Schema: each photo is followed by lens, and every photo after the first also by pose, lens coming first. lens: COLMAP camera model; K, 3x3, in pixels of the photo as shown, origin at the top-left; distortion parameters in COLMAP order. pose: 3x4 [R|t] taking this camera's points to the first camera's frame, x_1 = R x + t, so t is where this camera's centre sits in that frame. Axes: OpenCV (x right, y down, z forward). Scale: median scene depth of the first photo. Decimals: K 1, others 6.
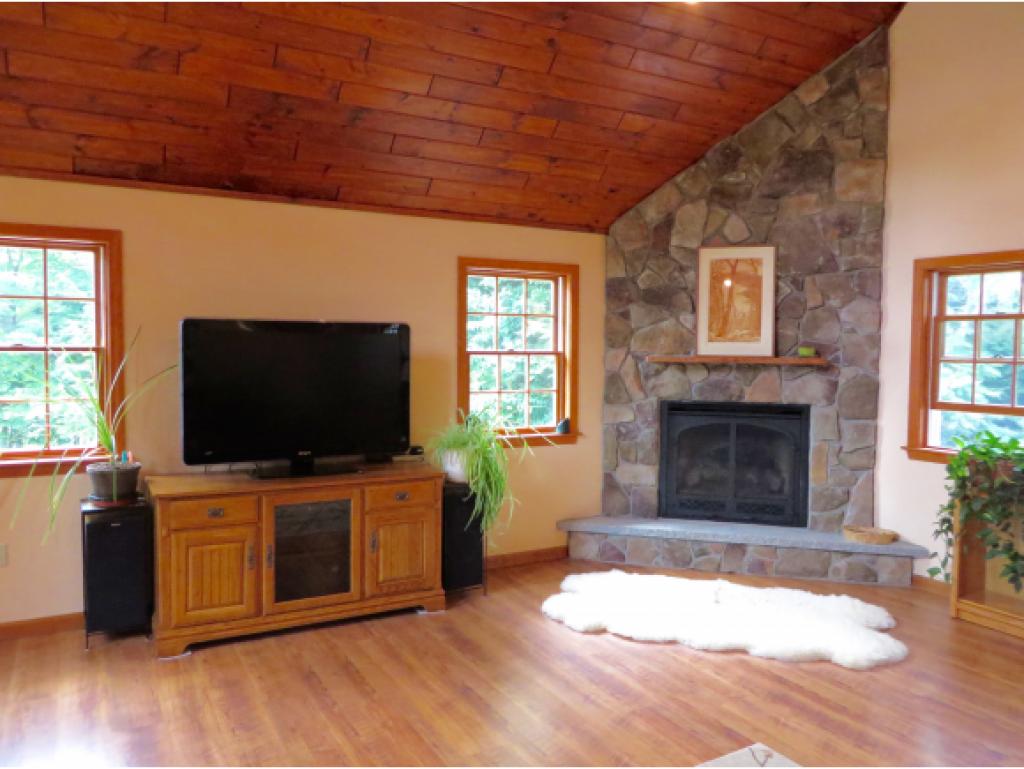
lens RADIAL K [[772.9, 0, 512.0], [0, 772.9, 384.5], [0, 0, 1]] dist [-0.005833, 0.000553]
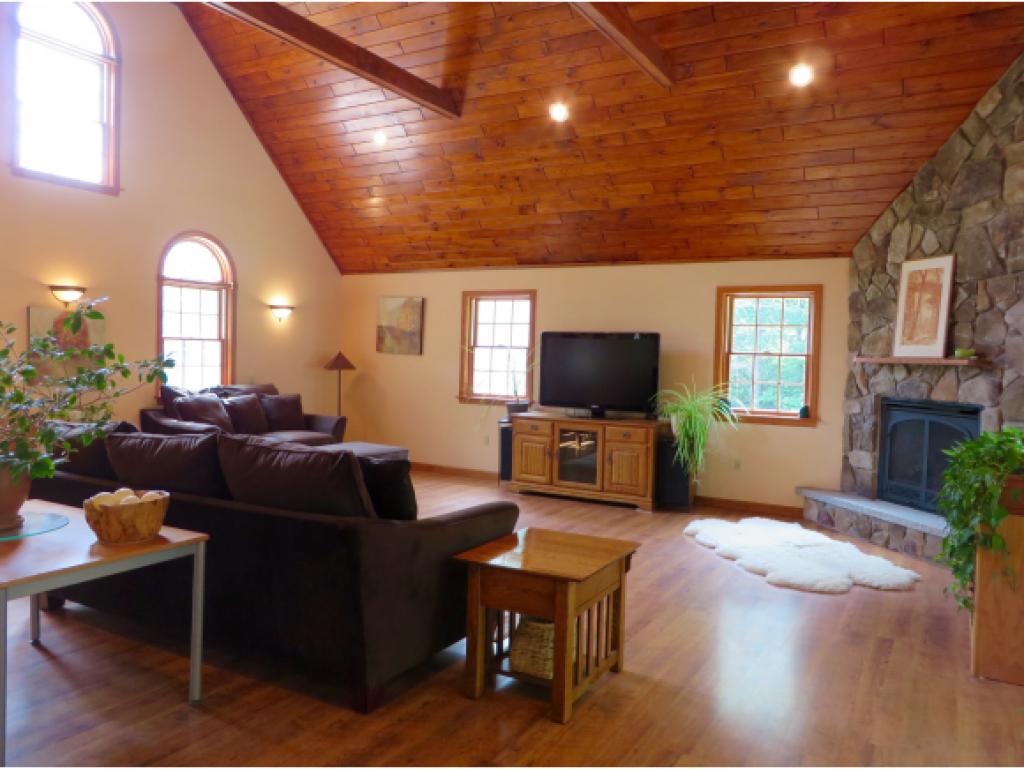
lens RADIAL K [[772.9, 0, 512.0], [0, 772.9, 384.5], [0, 0, 1]] dist [-0.005833, 0.000553]
pose [[0.502802, 0.038034, -0.863565, 0.952848], [-0.064262, 0.997912, 0.006535, 0.031800], [0.862010, 0.052209, 0.504196, -0.055644]]
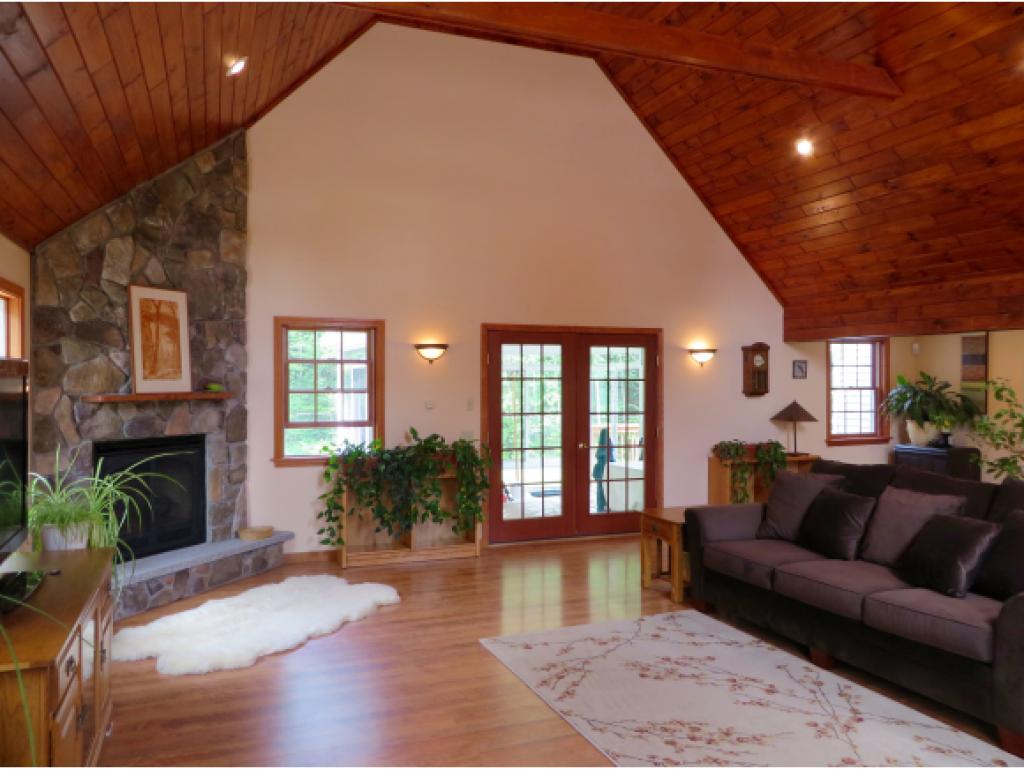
lens RADIAL K [[772.9, 0, 512.0], [0, 772.9, 384.5], [0, 0, 1]] dist [-0.005833, 0.000553]
pose [[0.139076, -0.016692, 0.990141, -0.681523], [0.048461, 0.998775, 0.010031, -0.036113], [-0.989095, 0.046588, 0.139715, 0.388428]]
